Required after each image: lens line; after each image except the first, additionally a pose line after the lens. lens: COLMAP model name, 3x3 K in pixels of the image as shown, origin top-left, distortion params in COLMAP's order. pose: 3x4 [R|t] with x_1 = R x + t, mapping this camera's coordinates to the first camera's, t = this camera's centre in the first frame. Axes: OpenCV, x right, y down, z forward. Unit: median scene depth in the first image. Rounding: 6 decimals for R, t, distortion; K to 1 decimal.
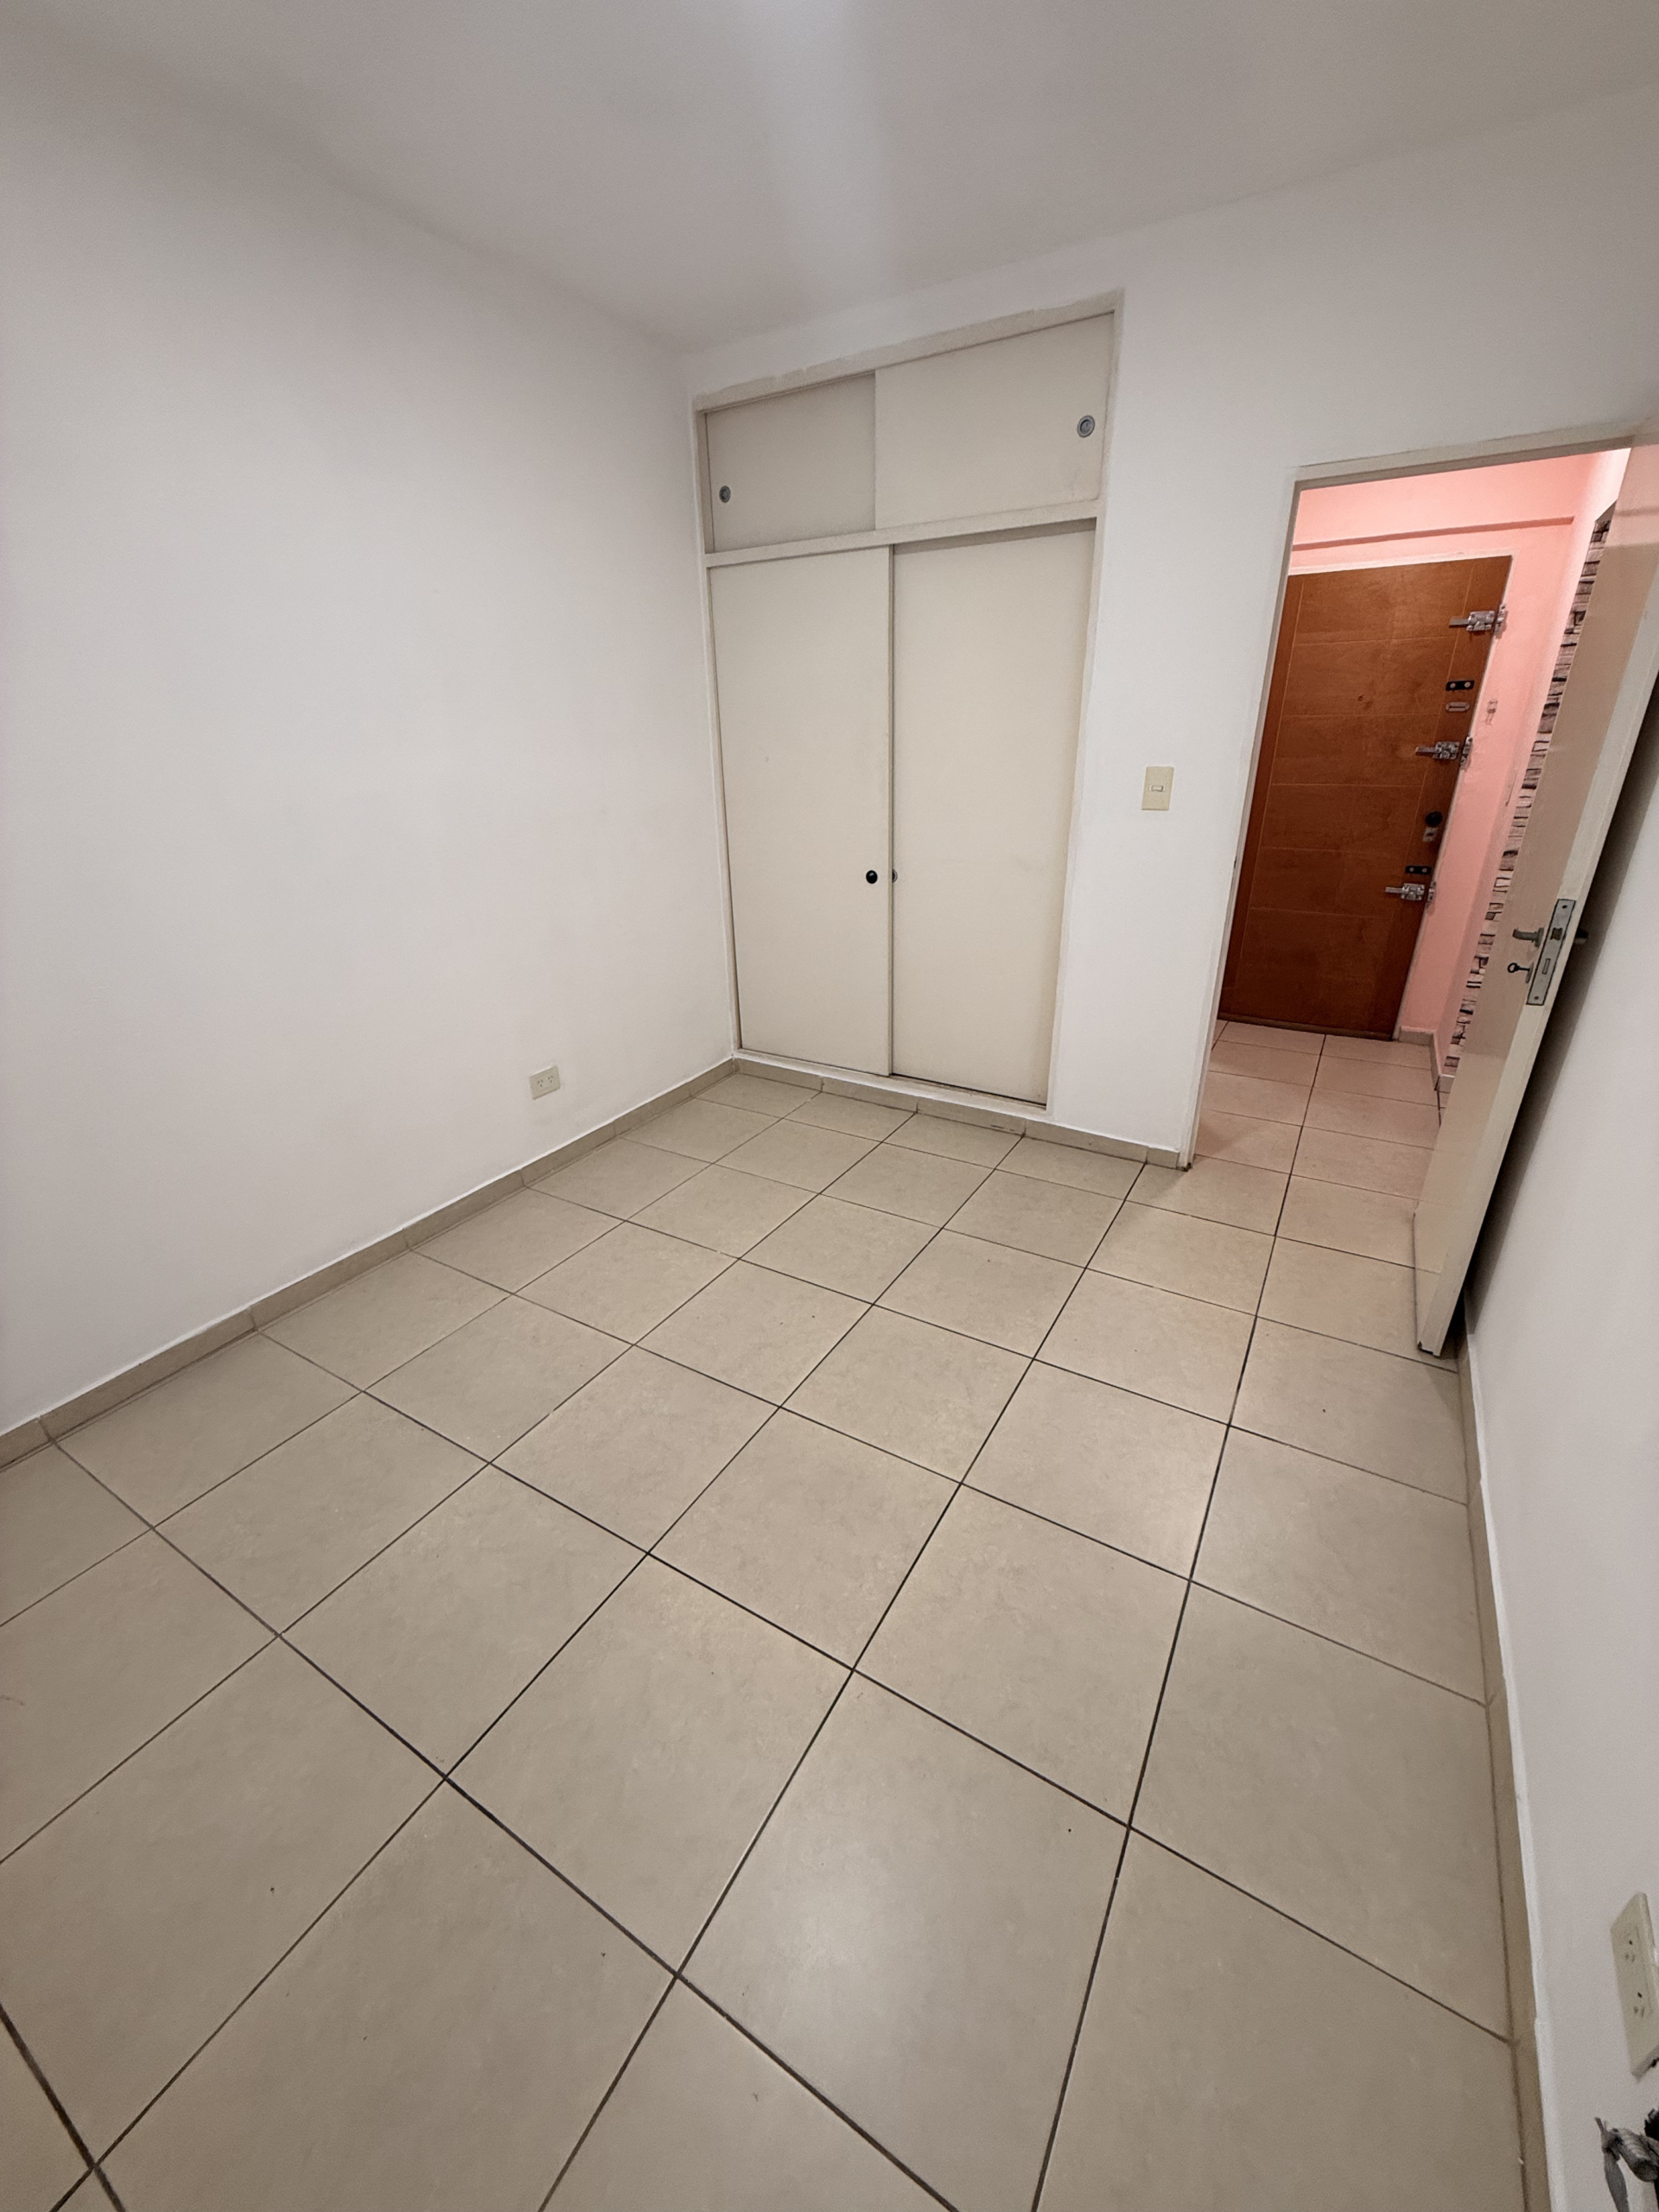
lens RADIAL K [[877.6, 0, 834.9], [0, 877.6, 1099.4], [0, 0, 1]] dist [0.000912, -0.000068]
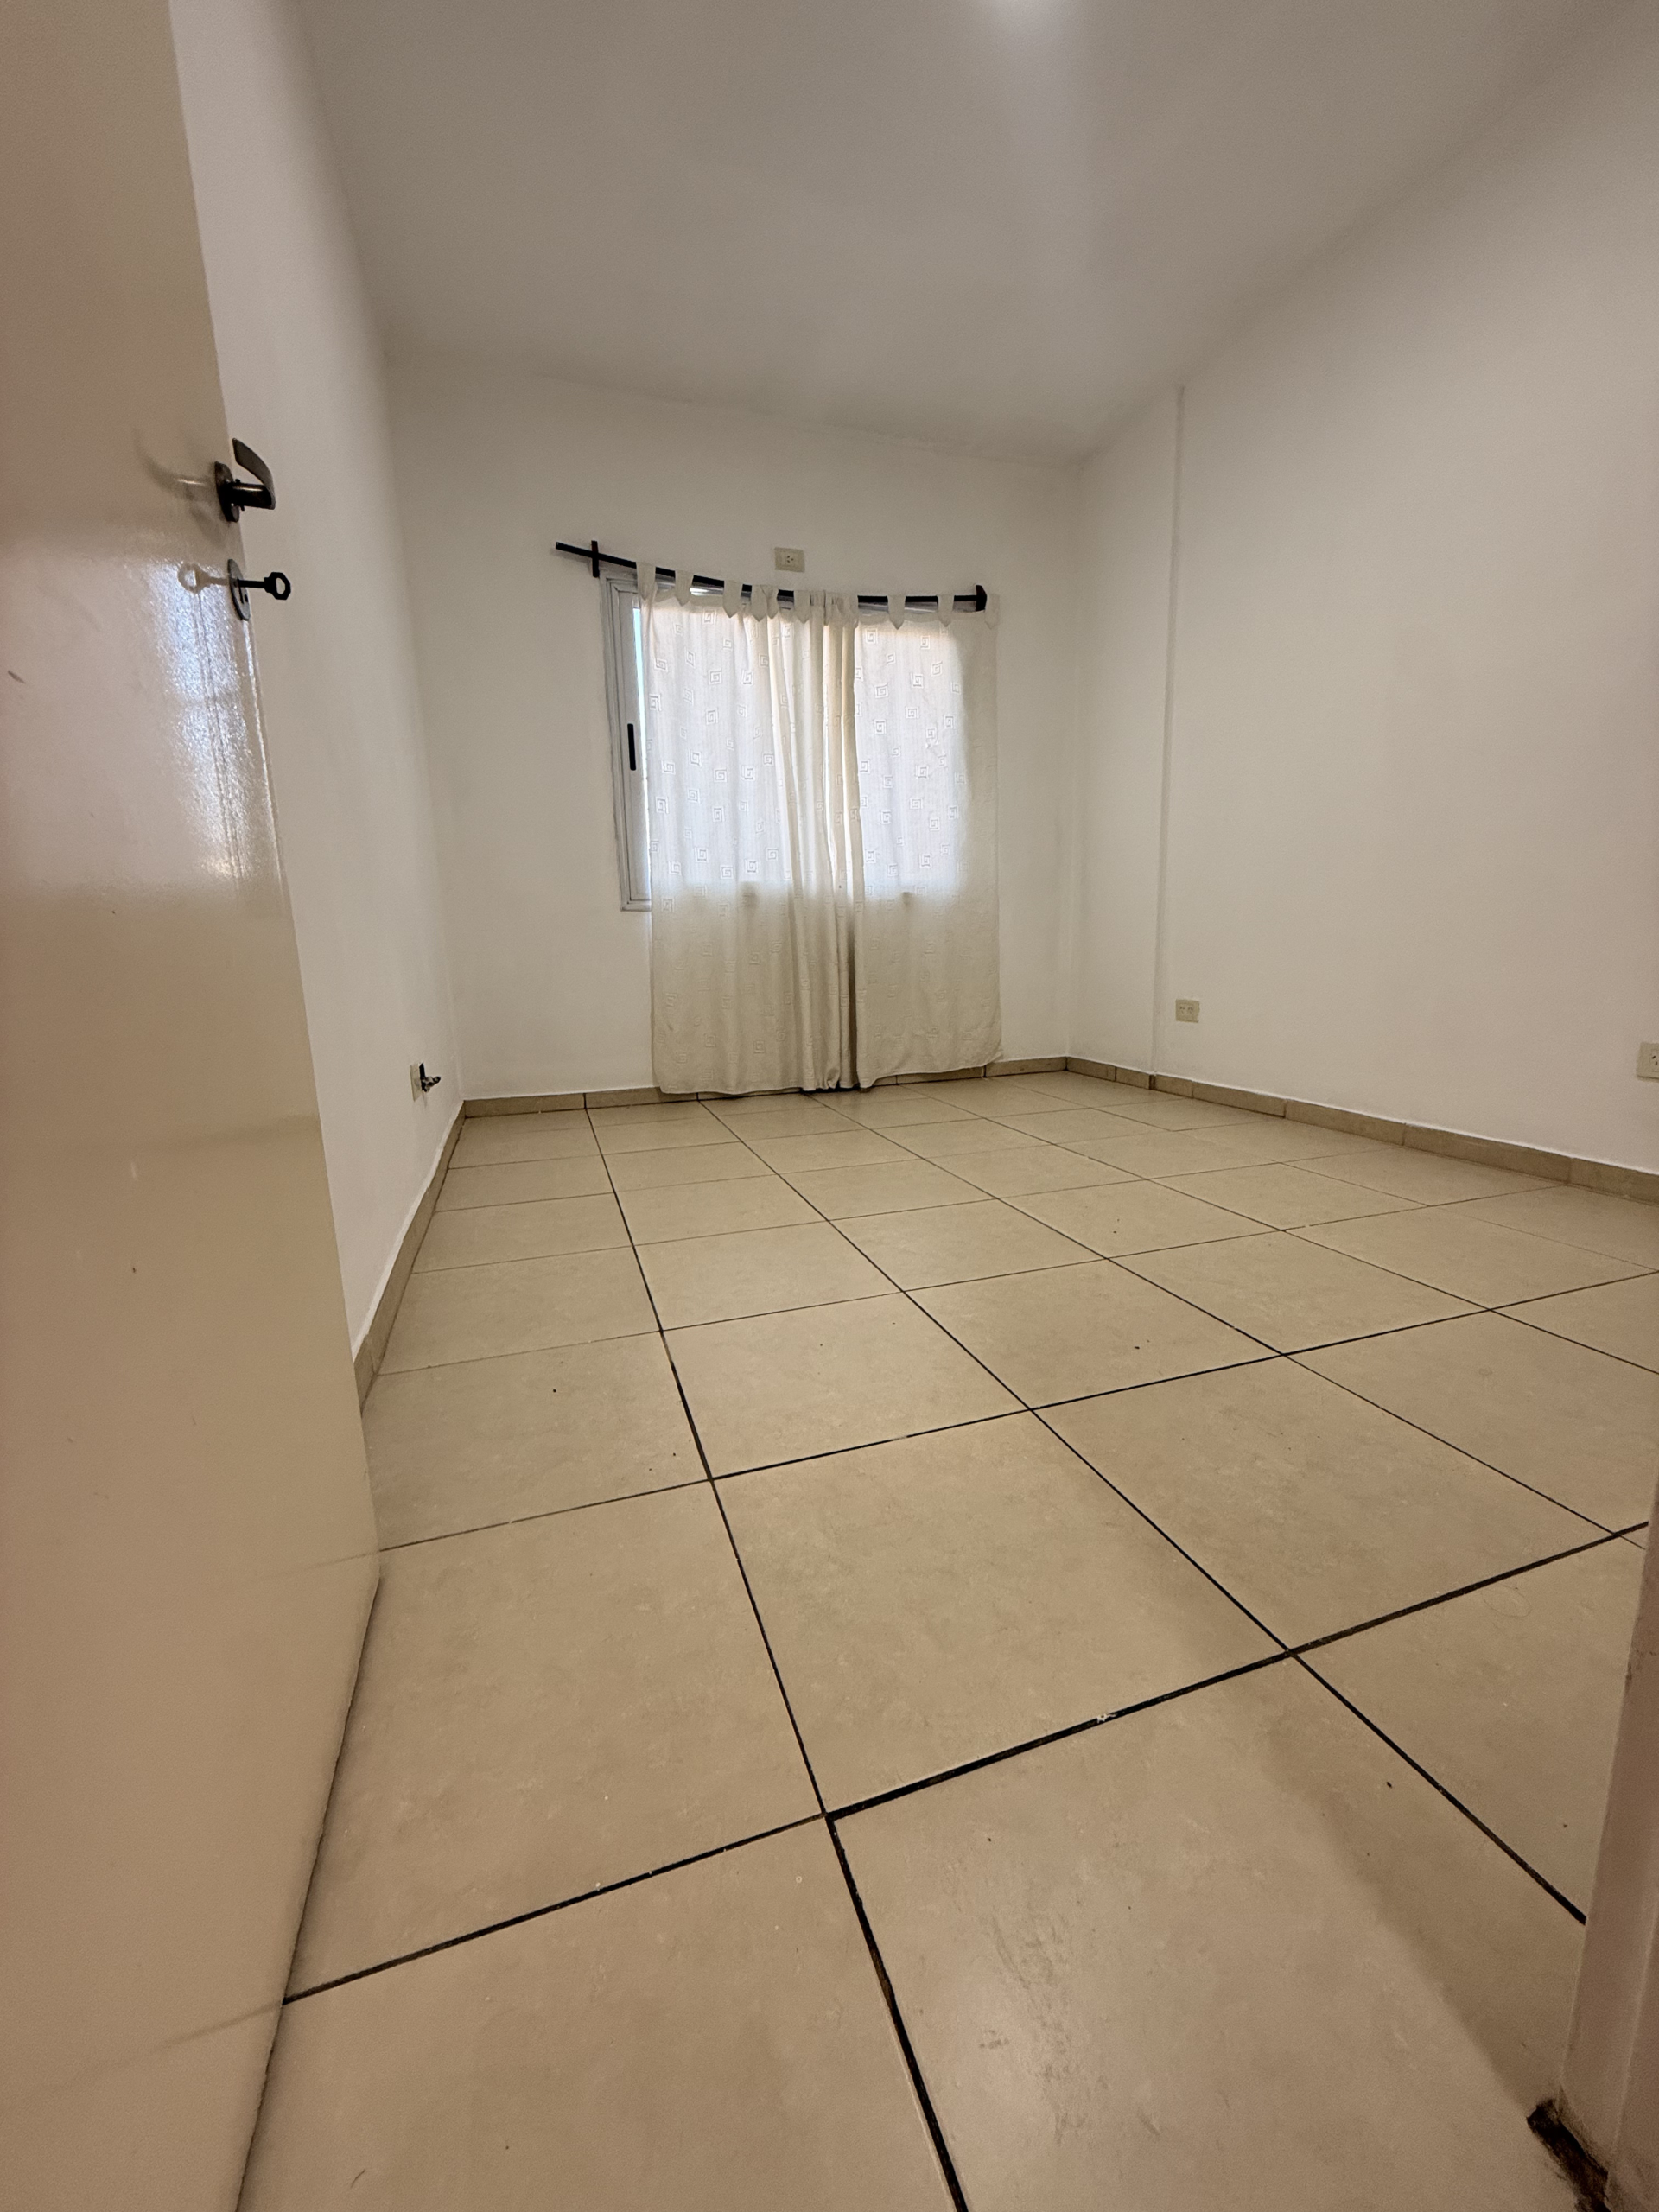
lens RADIAL K [[877.6, 0, 832.3], [0, 877.6, 1107.9], [0, 0, 1]] dist [0.000912, -0.000068]
pose [[-0.650634, 0.175203, -0.738904, 0.850342], [-0.267852, 0.857537, 0.439187, -0.167600], [0.710585, 0.483667, -0.511014, 1.348715]]
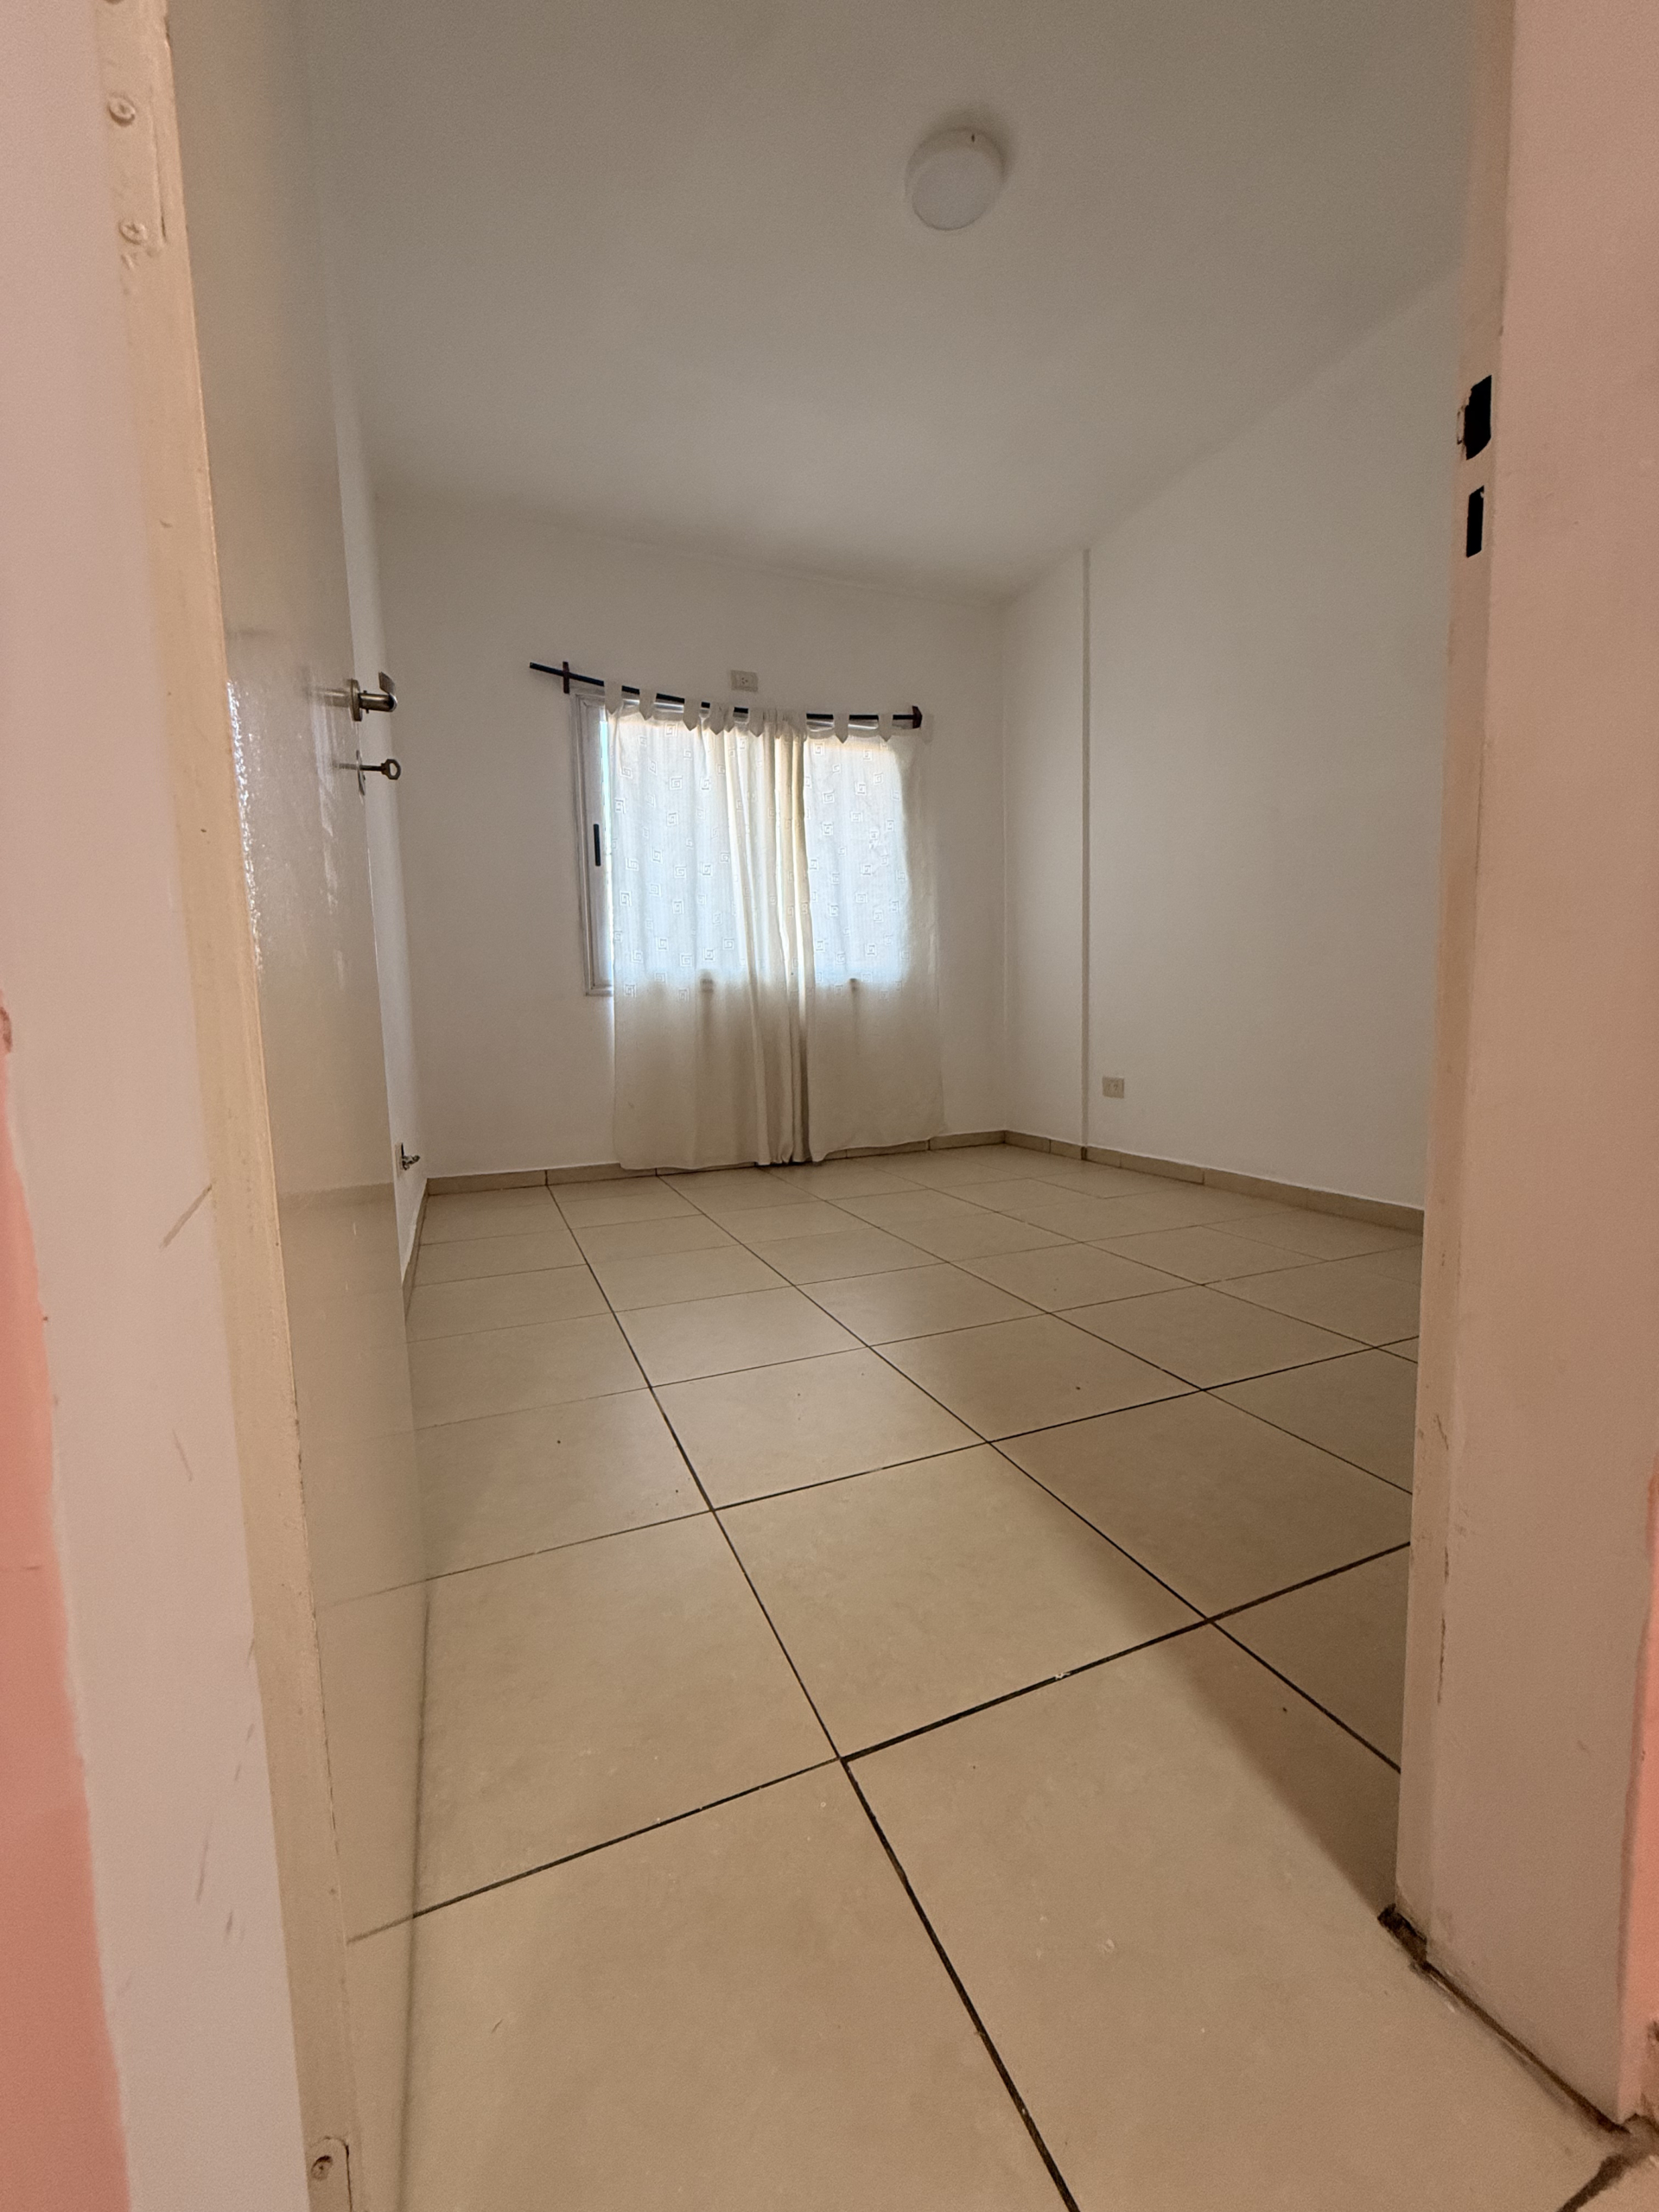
lens RADIAL K [[877.6, 0, 832.1], [0, 877.6, 1114.4], [0, 0, 1]] dist [0.000912, -0.000068]
pose [[-0.595628, 0.122894, -0.793804, 0.939136], [-0.286115, 0.890953, 0.352620, -0.197605], [0.750577, 0.437149, -0.495515, 1.374155]]
